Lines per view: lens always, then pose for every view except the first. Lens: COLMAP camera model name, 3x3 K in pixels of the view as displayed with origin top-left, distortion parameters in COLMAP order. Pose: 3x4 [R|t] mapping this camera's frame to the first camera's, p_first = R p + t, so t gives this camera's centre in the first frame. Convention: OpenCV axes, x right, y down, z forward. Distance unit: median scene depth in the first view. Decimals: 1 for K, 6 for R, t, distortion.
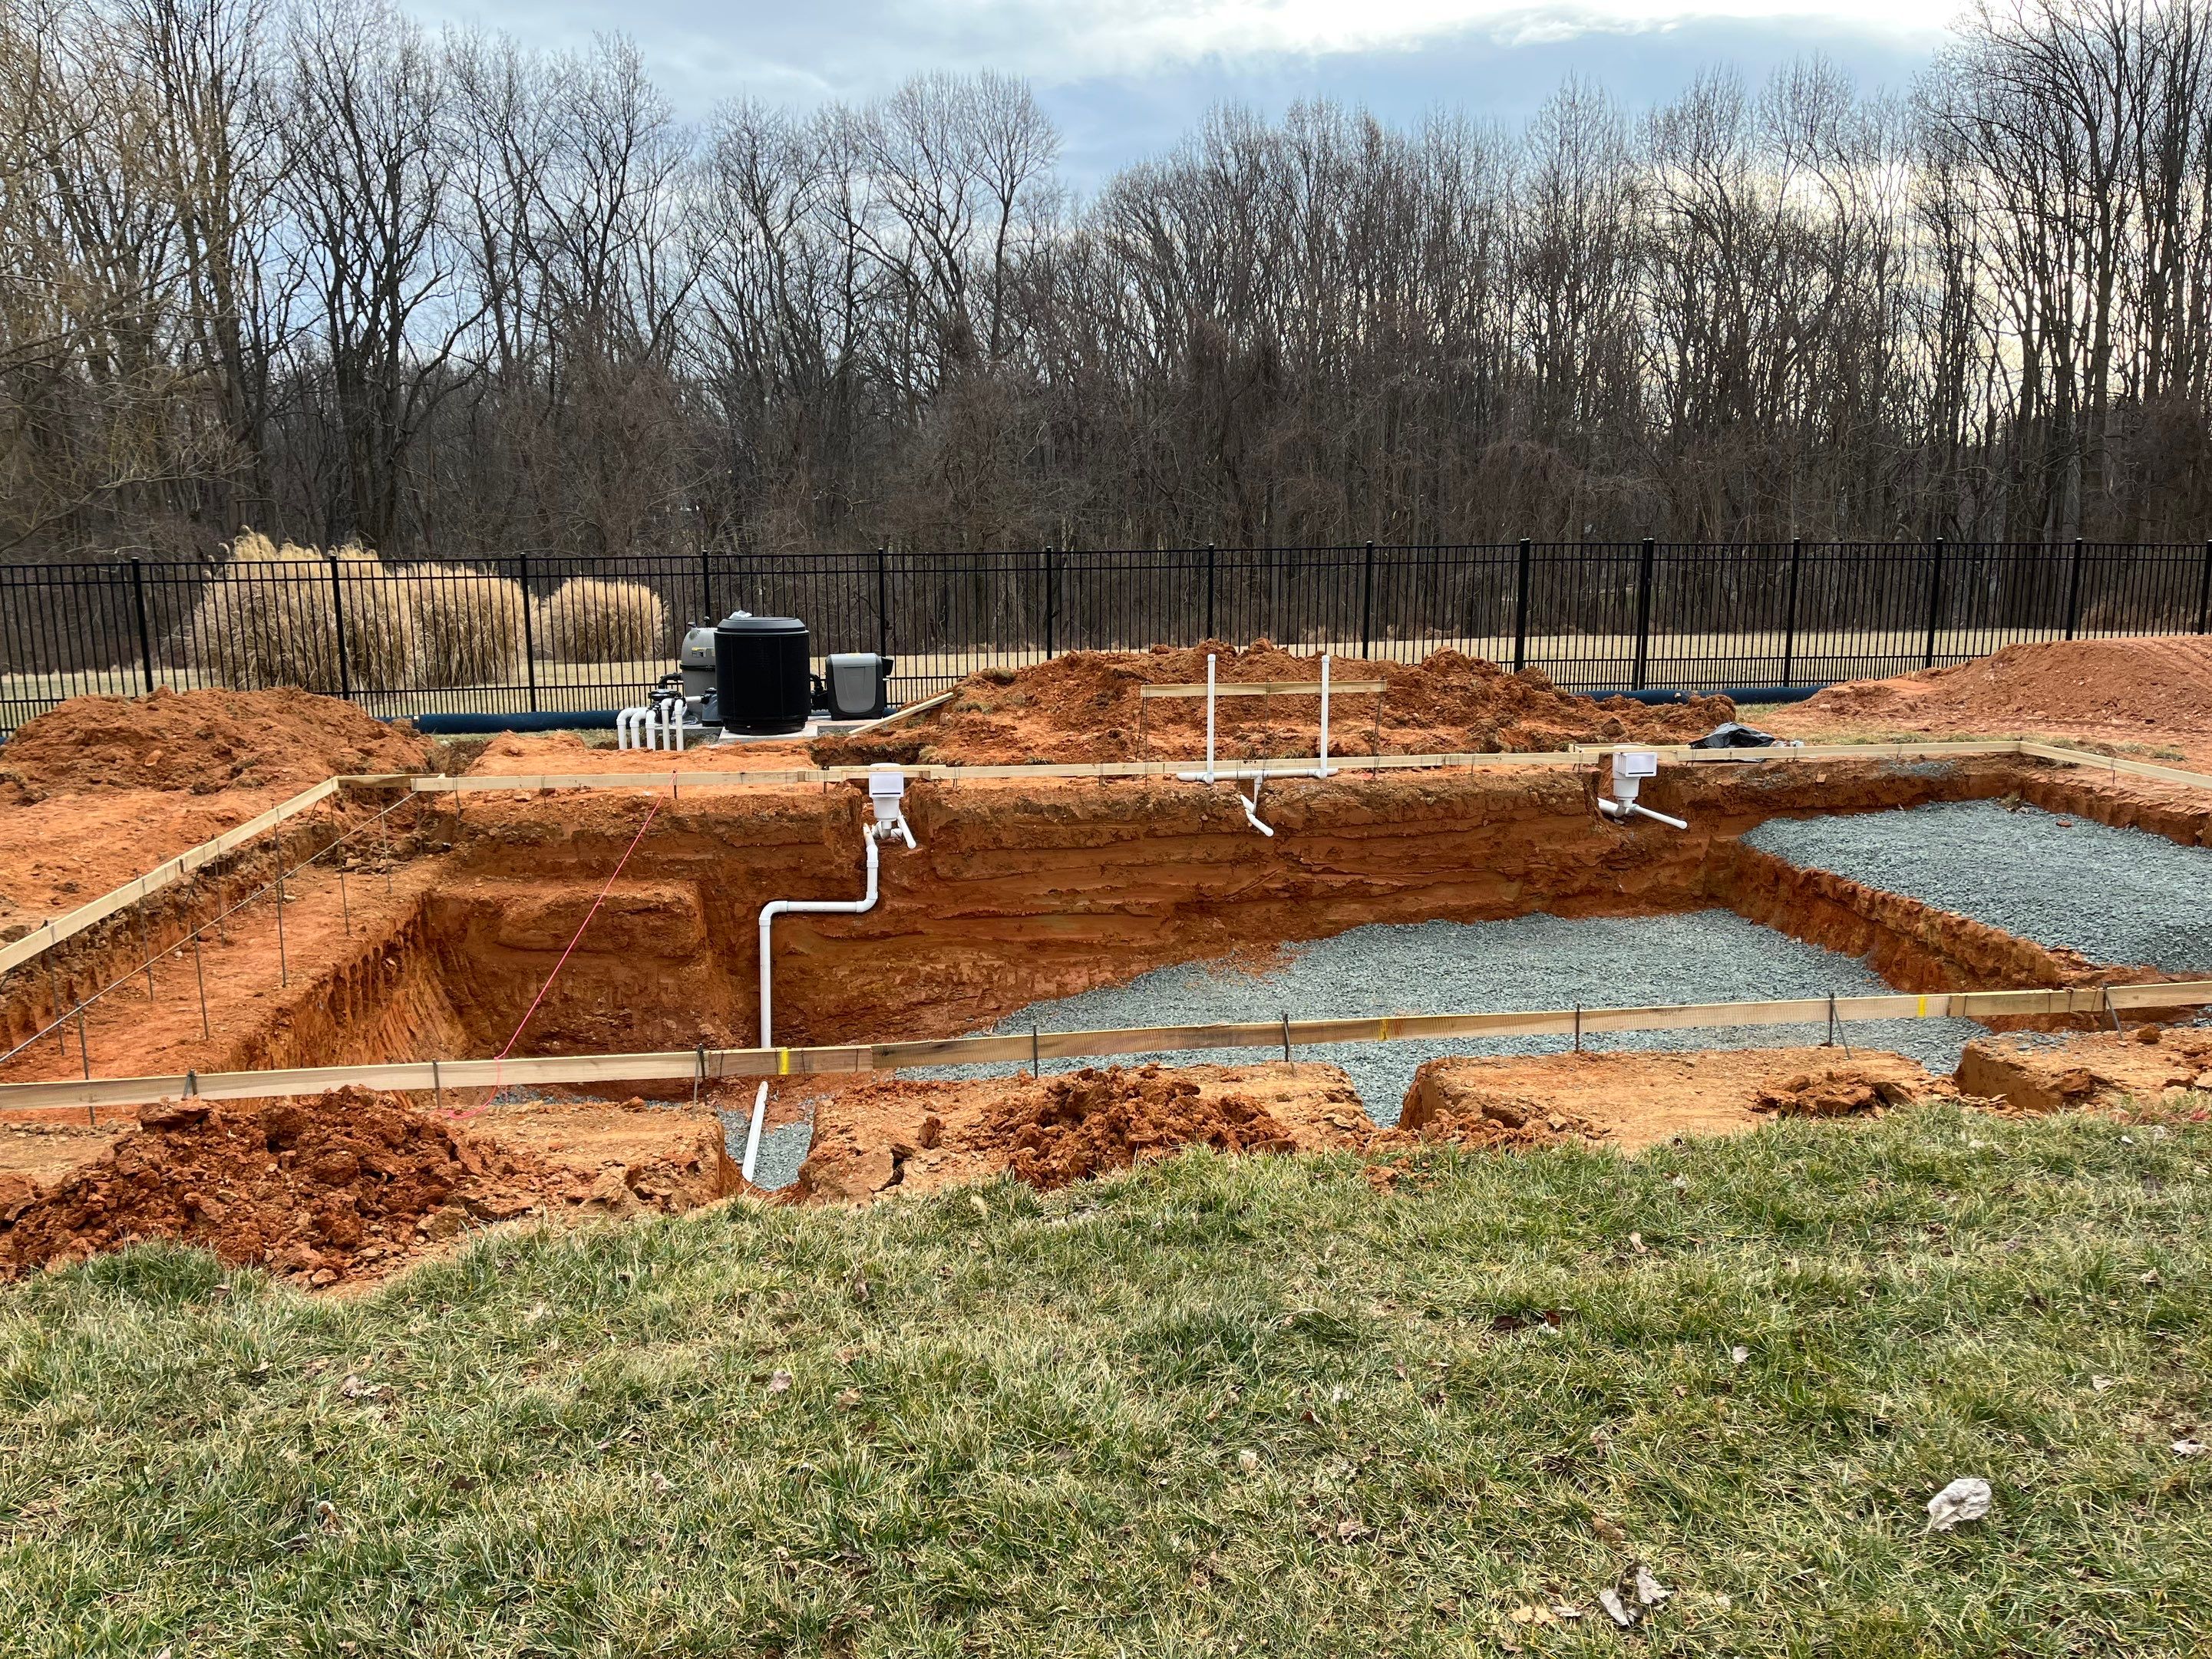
lens RADIAL K [[1603.3, 0, 1107.8], [0, 1603.3, 829.6], [0, 0, 1]] dist [0.003170, 0.000224]
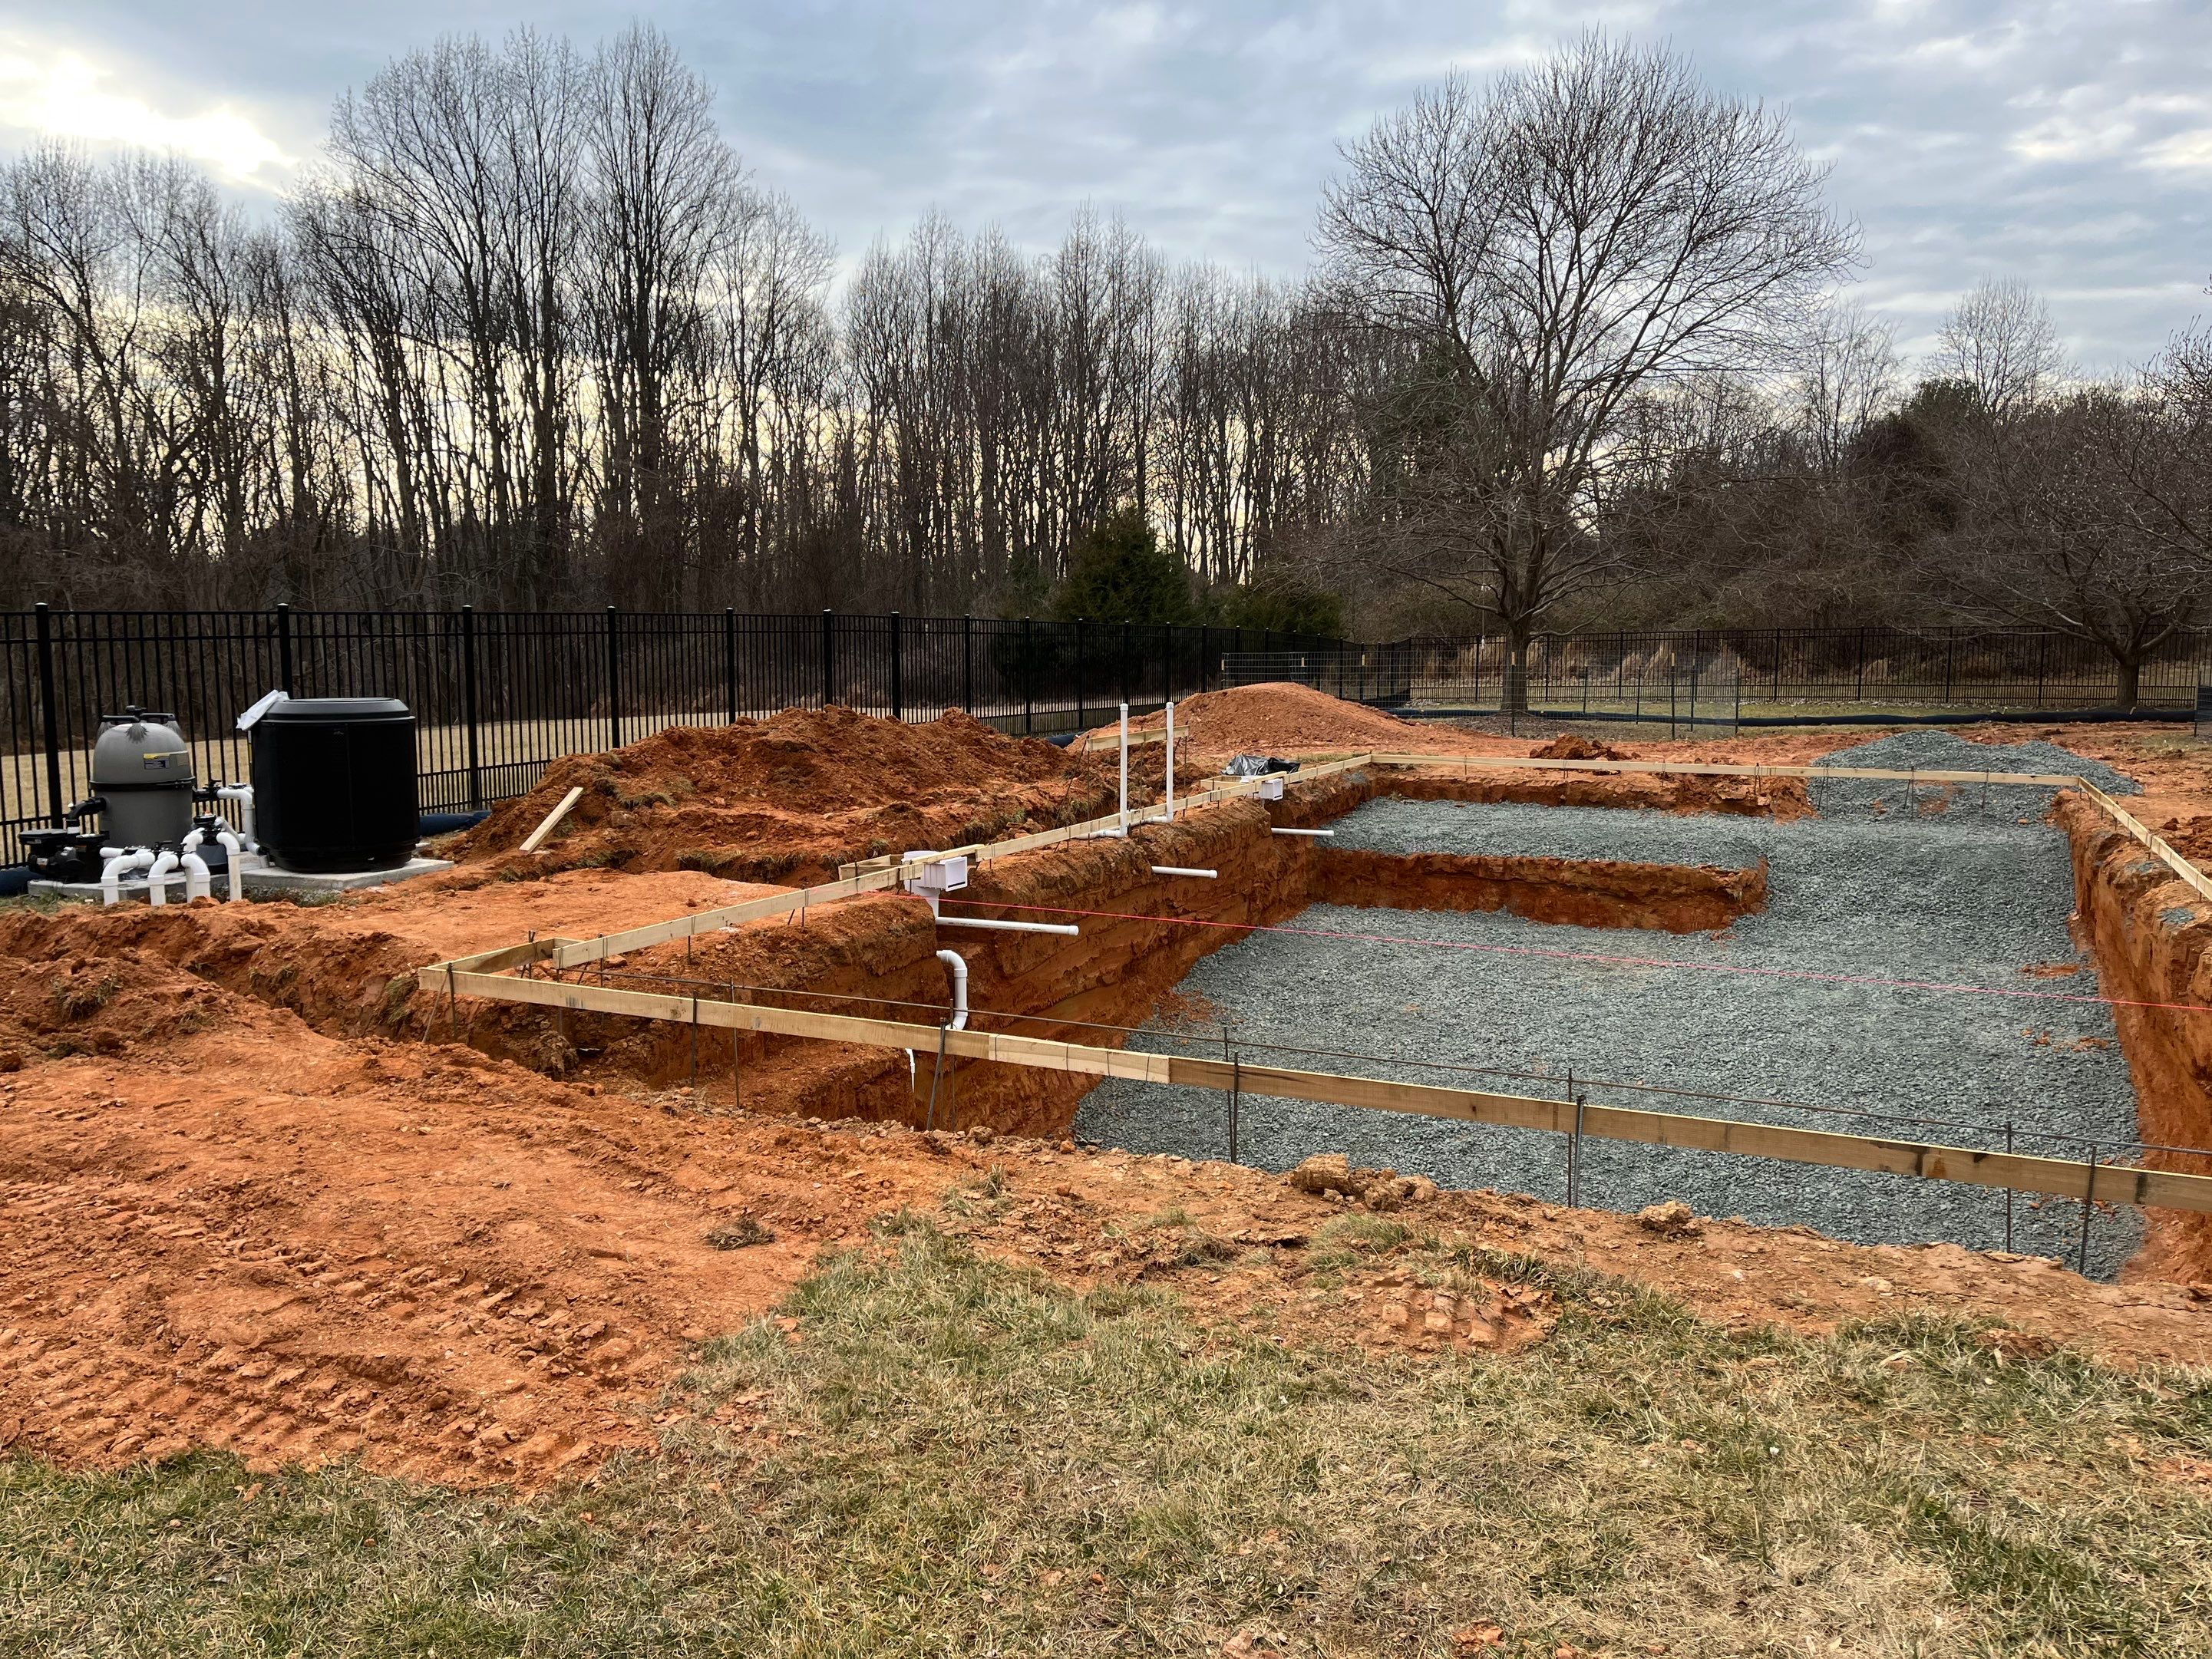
lens RADIAL K [[1648.3, 0, 1097.8], [0, 1648.3, 829.6], [0, 0, 1]] dist [0.033963, -0.069341]
pose [[0.550086, -0.099857, 0.829116, -0.587381], [0.156854, 0.987510, 0.014867, -0.041074], [-0.820245, 0.121872, 0.558878, 0.356593]]
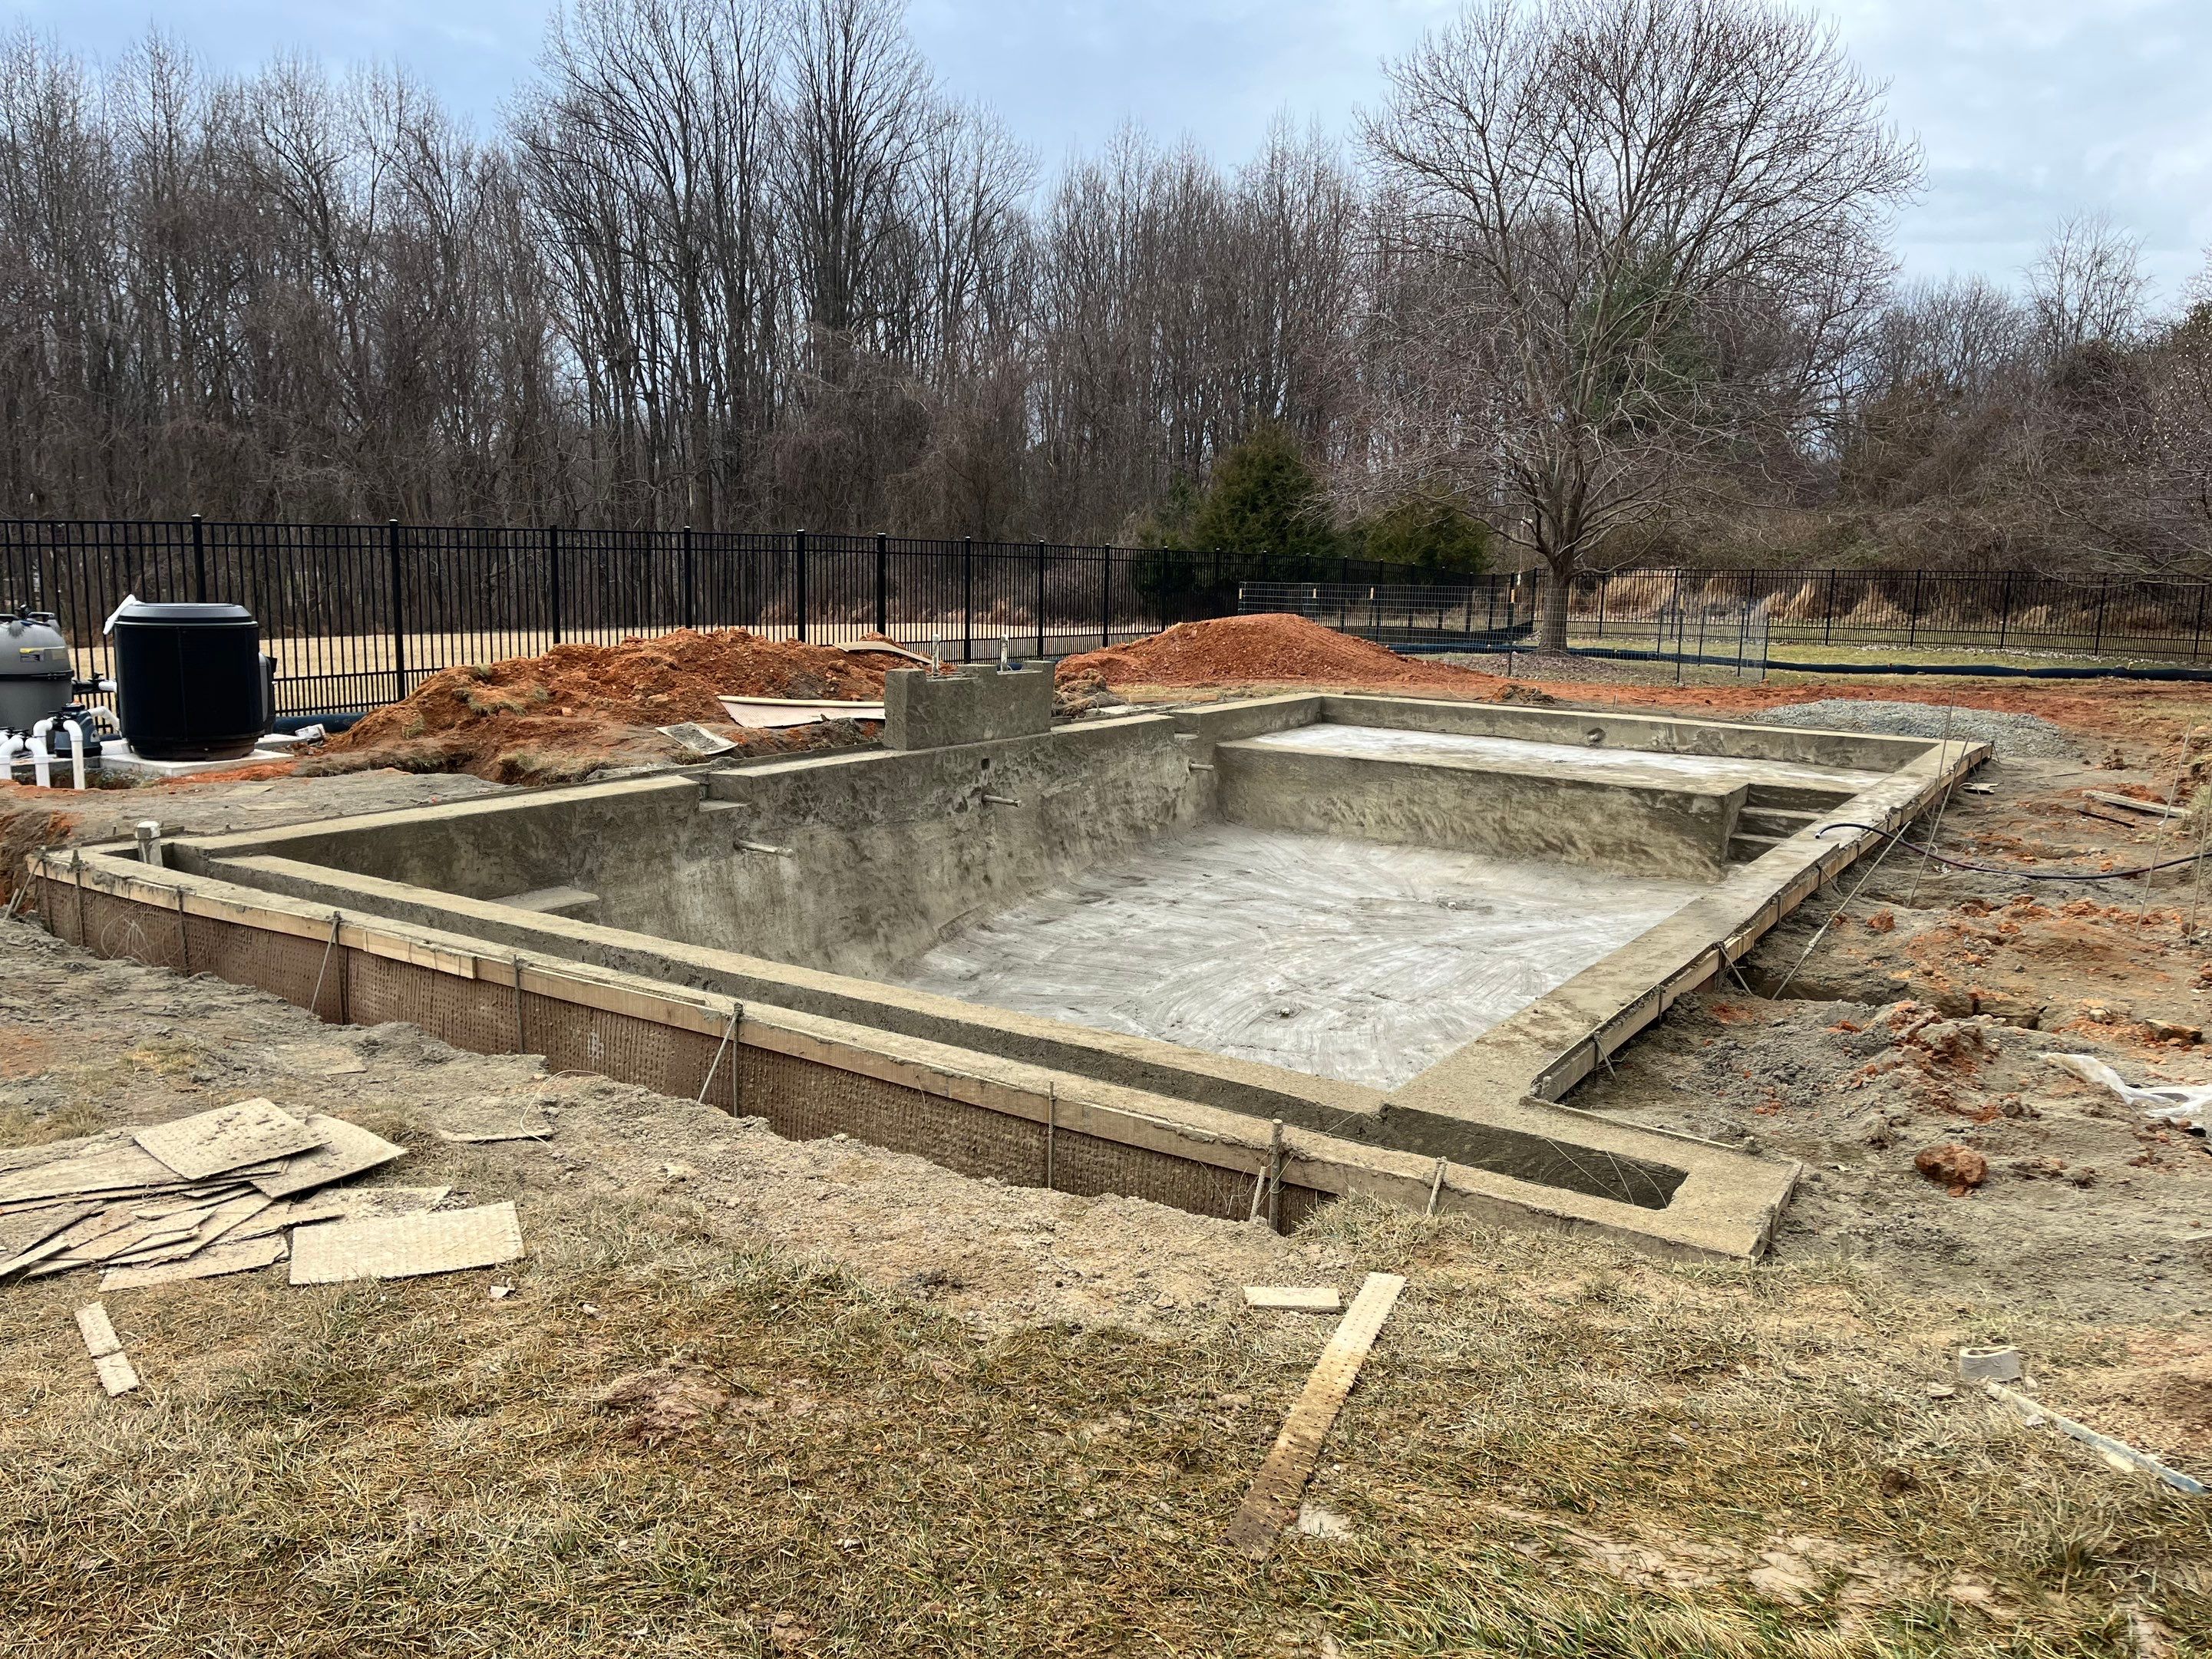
lens RADIAL K [[1648.3, 0, 1091.7], [0, 1648.3, 848.3], [0, 0, 1]] dist [0.033963, -0.069341]
pose [[0.660454, -0.119111, 0.741359, -0.497156], [0.115874, 0.991678, 0.056100, -0.016893], [-0.741872, 0.048852, 0.668760, 0.176898]]
